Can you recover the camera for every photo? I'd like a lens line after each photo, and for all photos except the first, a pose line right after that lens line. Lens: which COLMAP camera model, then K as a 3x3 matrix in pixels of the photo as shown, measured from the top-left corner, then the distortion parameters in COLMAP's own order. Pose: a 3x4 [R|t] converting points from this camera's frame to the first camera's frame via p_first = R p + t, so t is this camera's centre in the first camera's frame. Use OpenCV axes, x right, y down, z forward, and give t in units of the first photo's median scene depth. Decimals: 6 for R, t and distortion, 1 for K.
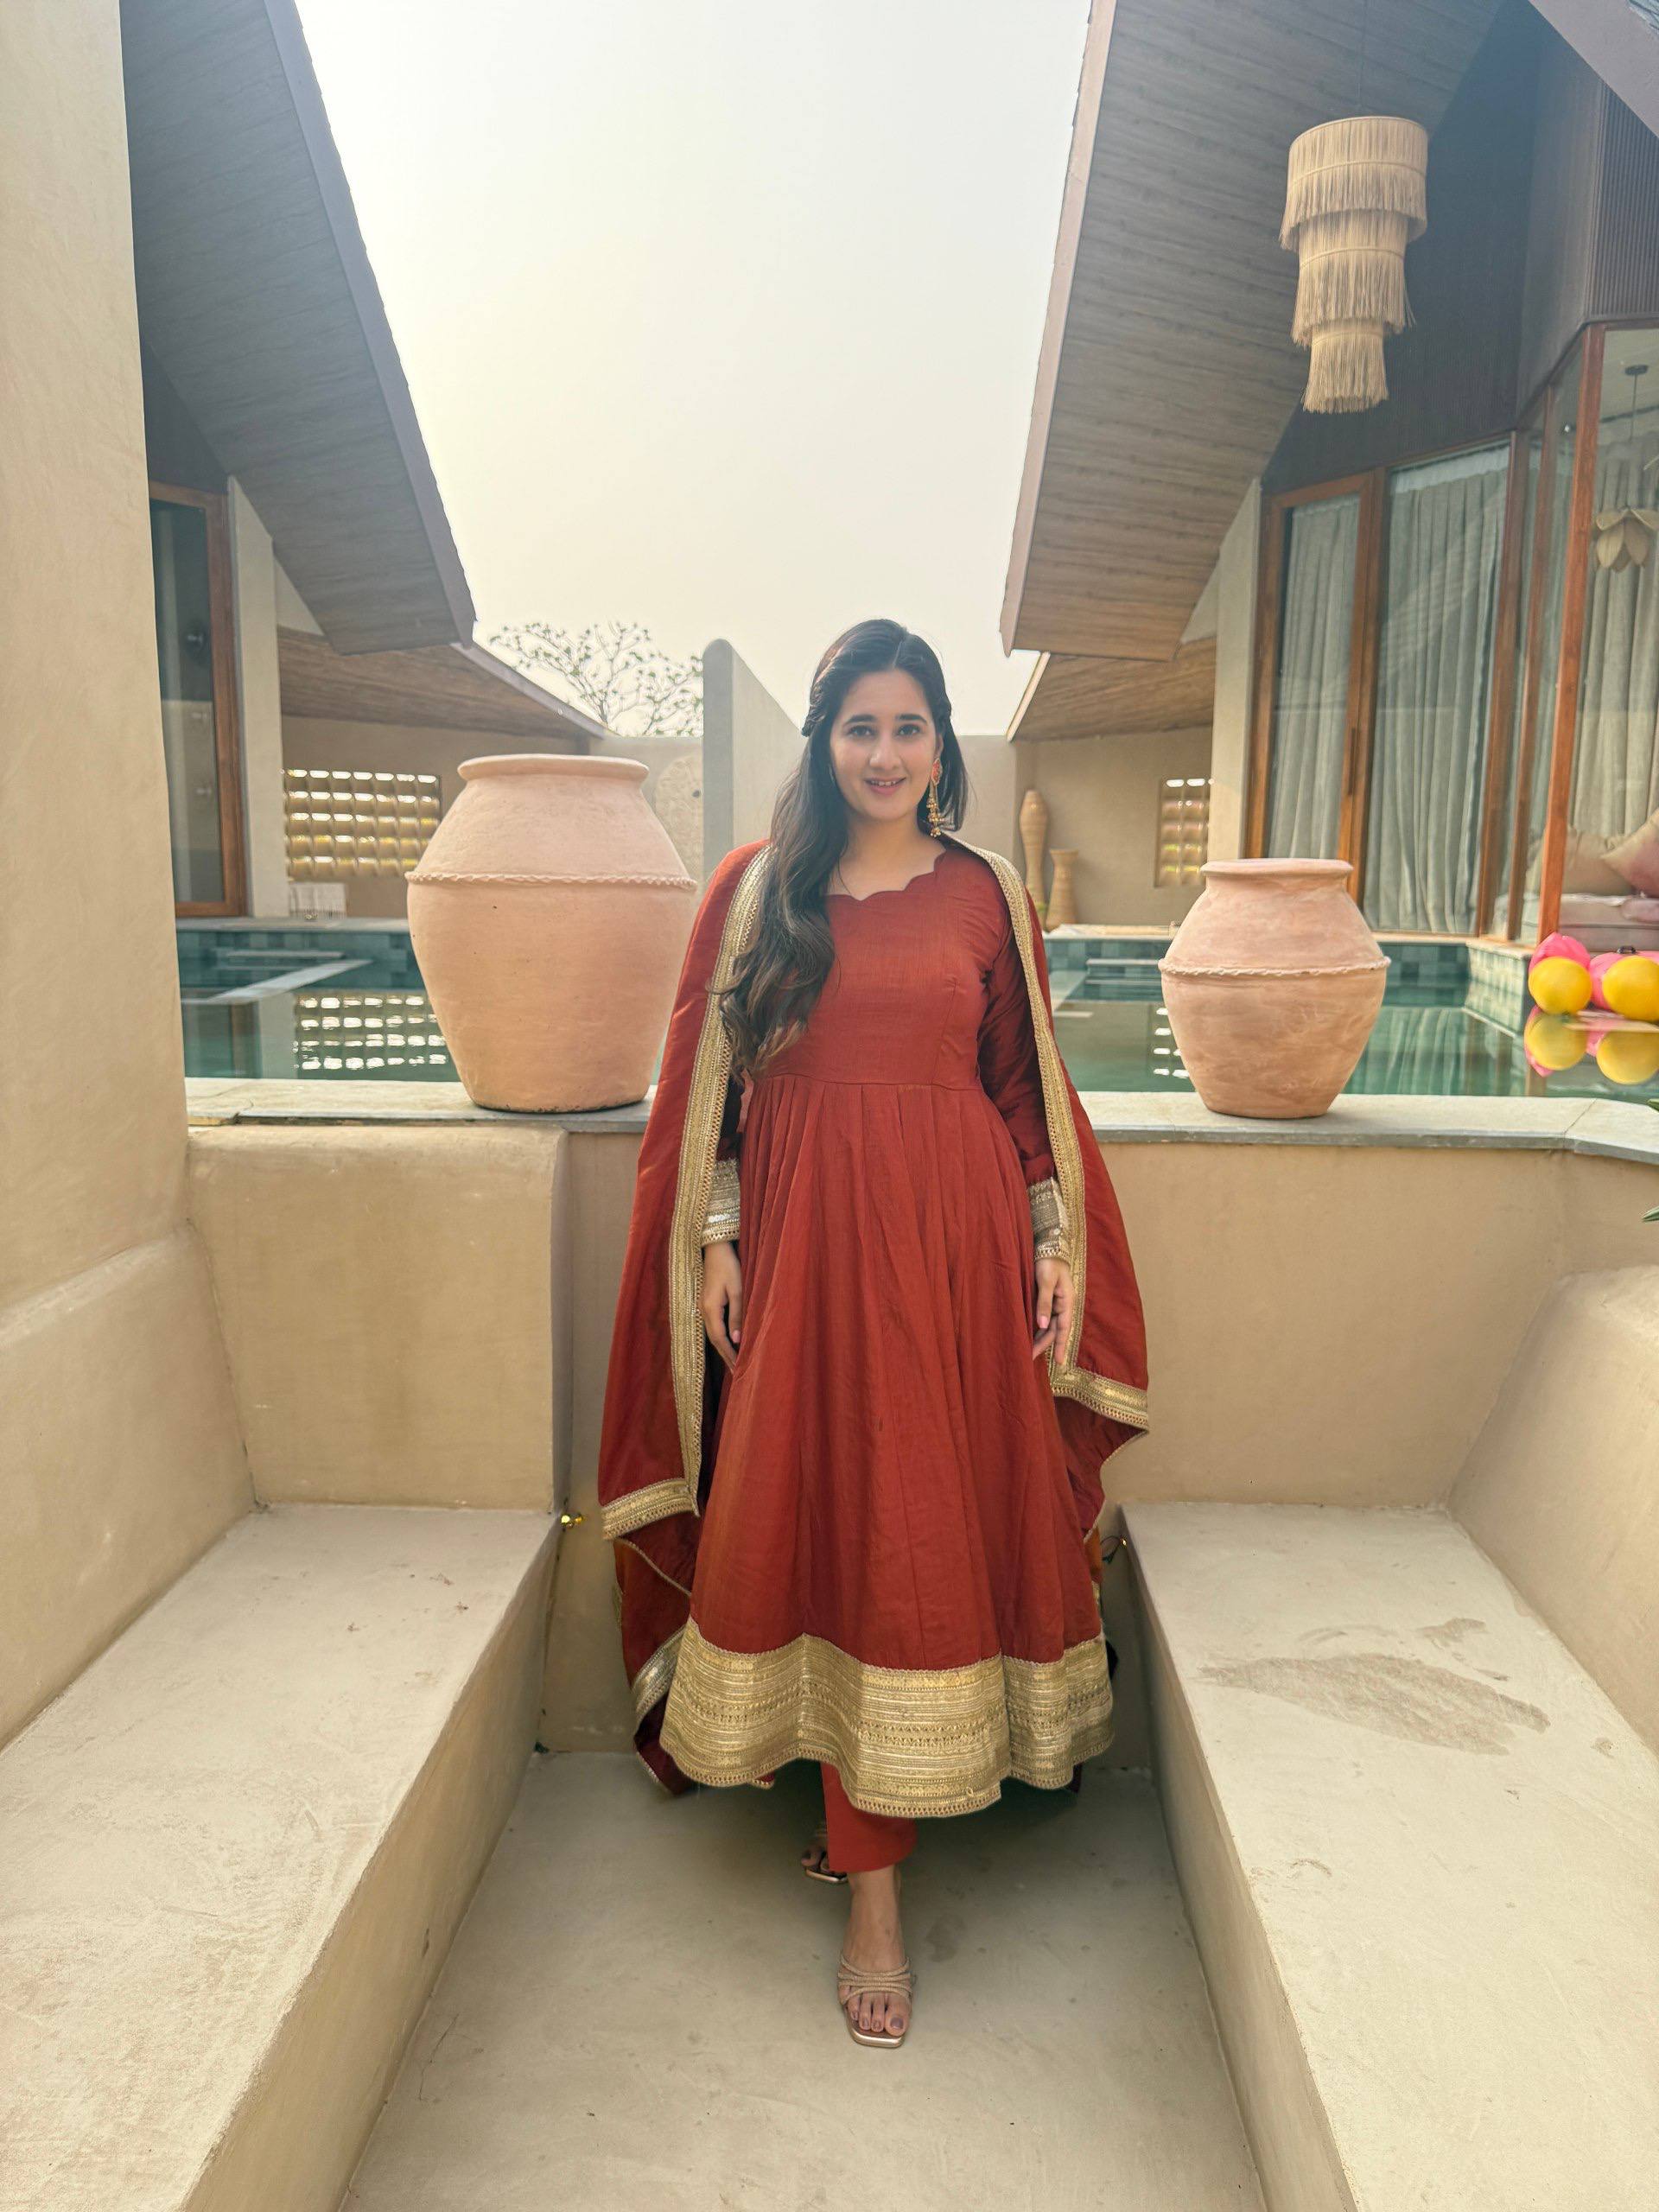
lens RADIAL K [[1606.9, 0, 831.0], [0, 1606.9, 1137.7], [0, 0, 1]] dist [0.001453, -0.004675]
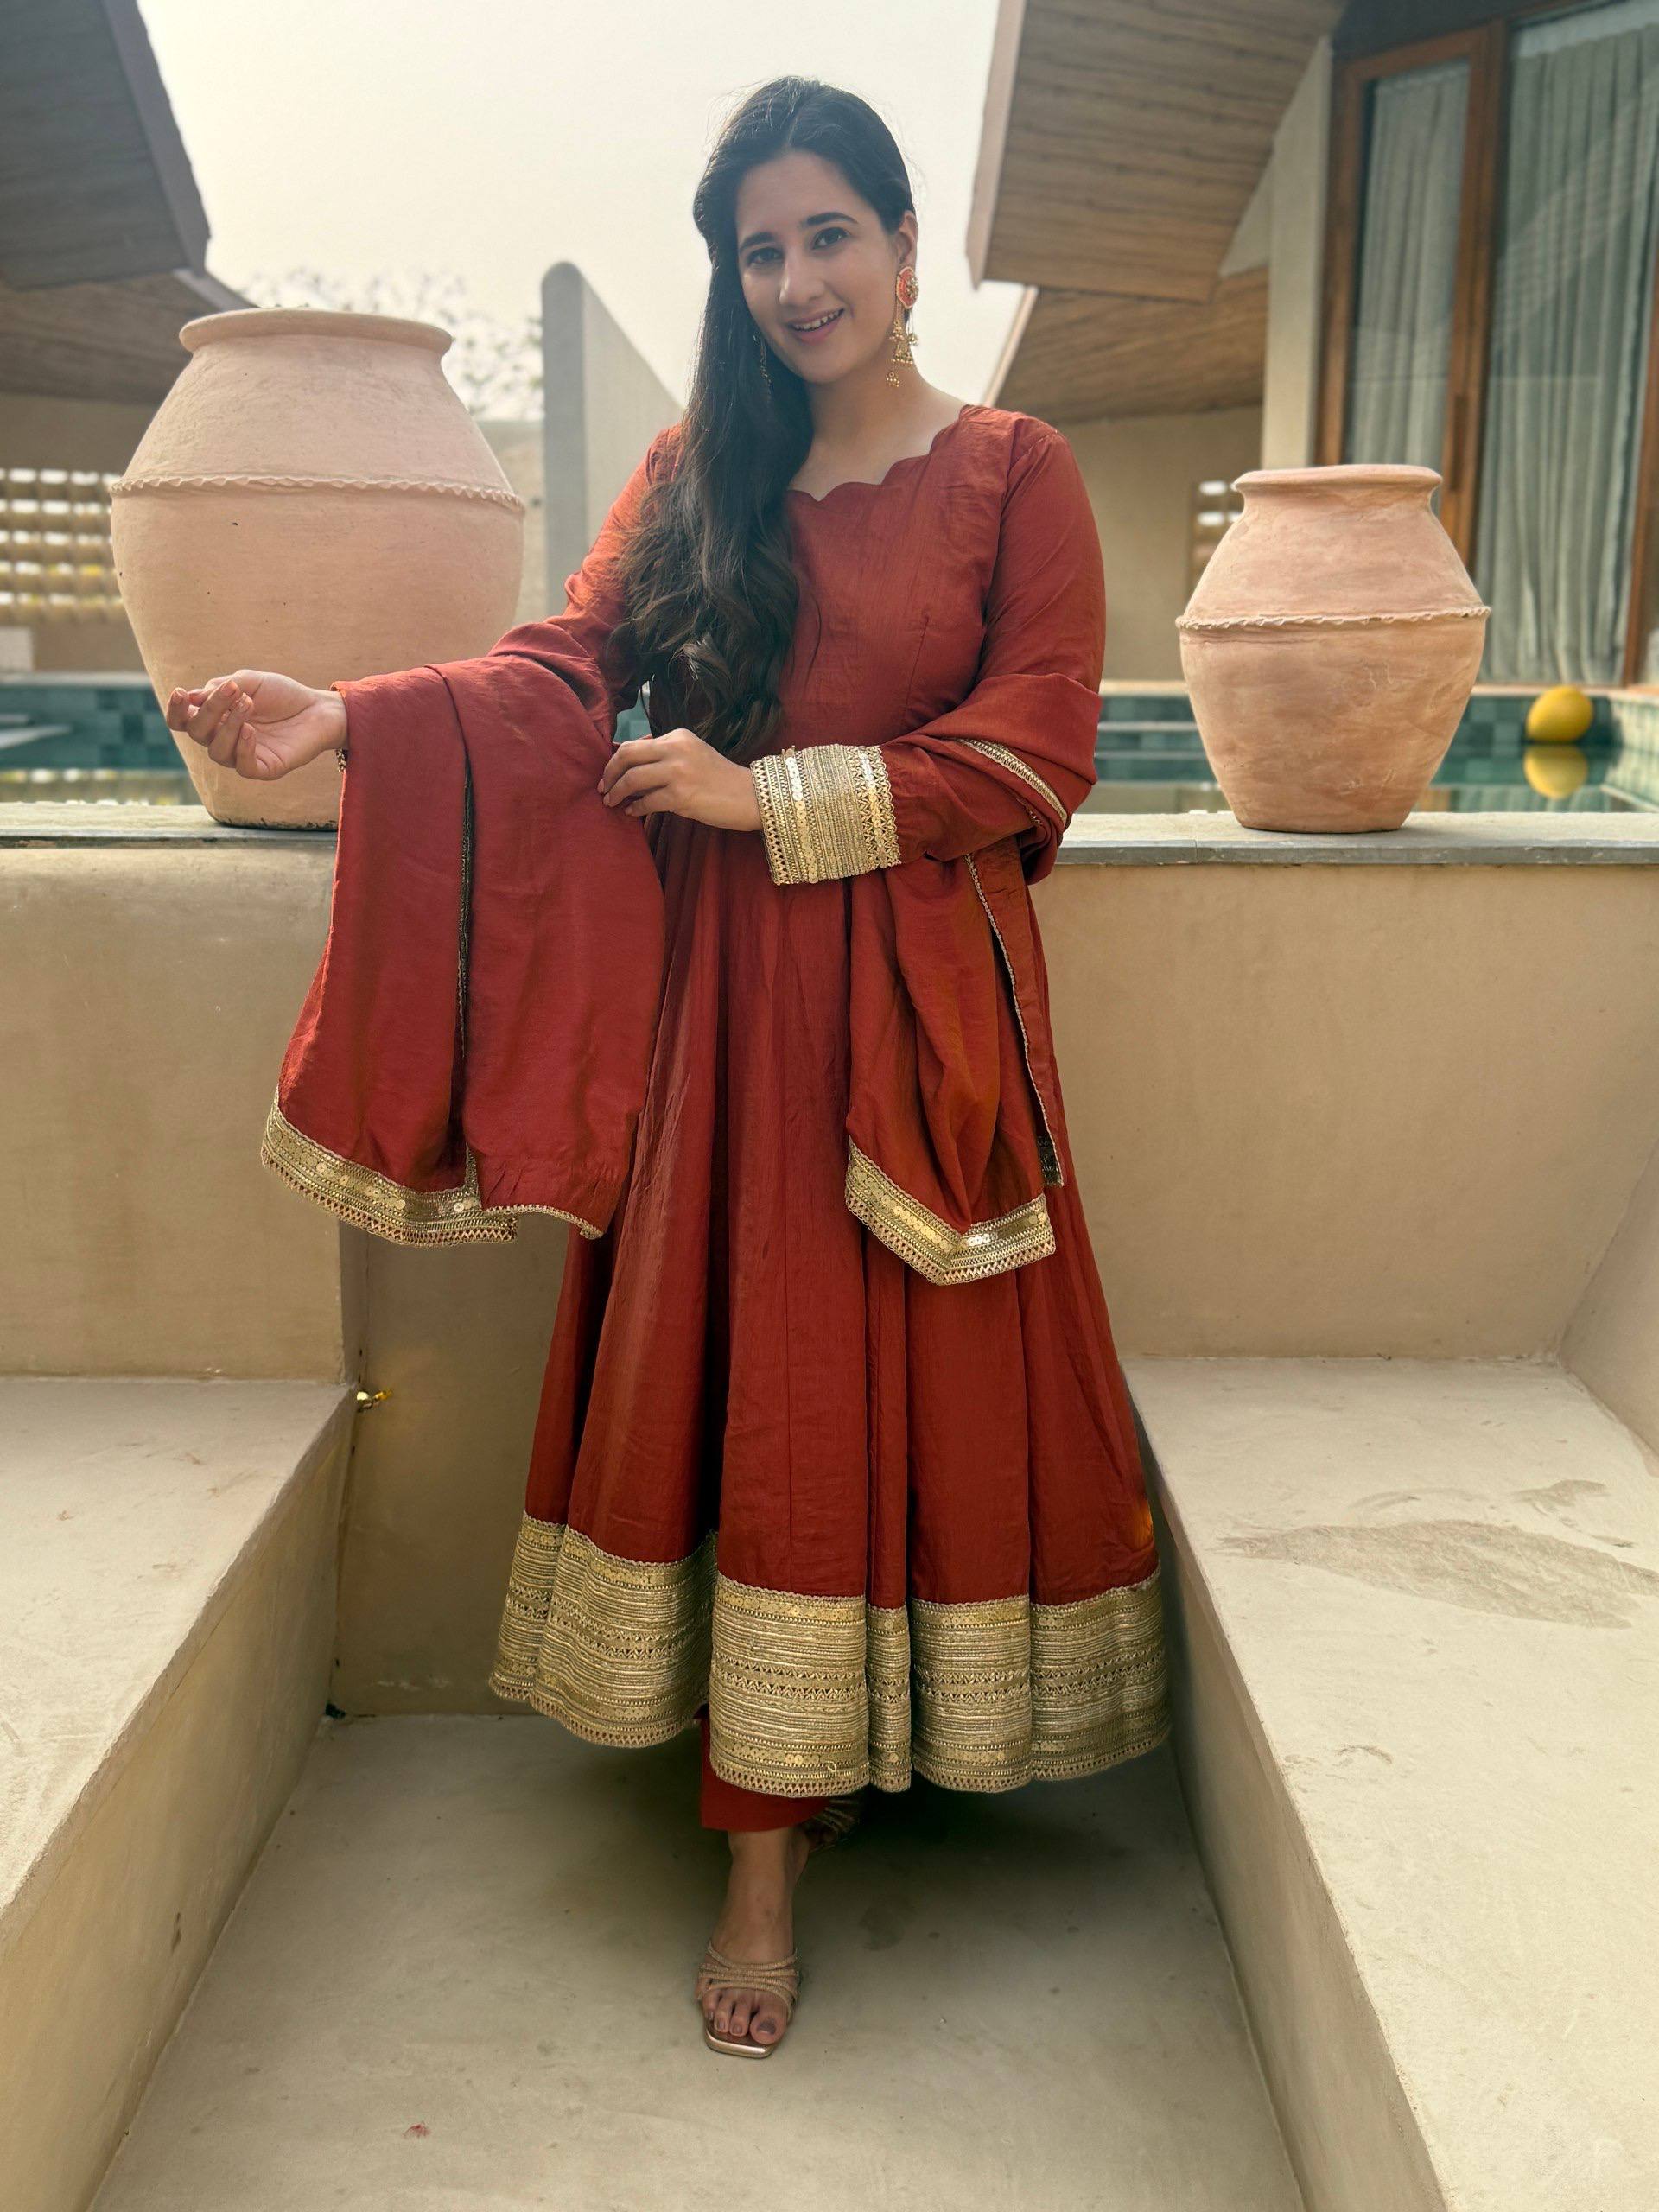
lens RADIAL K [[2215.1, 0, 854.4], [0, 2215.1, 1279.0], [0, 0, 1]] dist [0.126795, -0.329582]
pose [[0.998843, -0.012124, 0.046537, 0.011020], [0.008919, 0.997613, 0.068474, 0.118382], [-0.047256, -0.067980, 0.996567, -0.010191]]
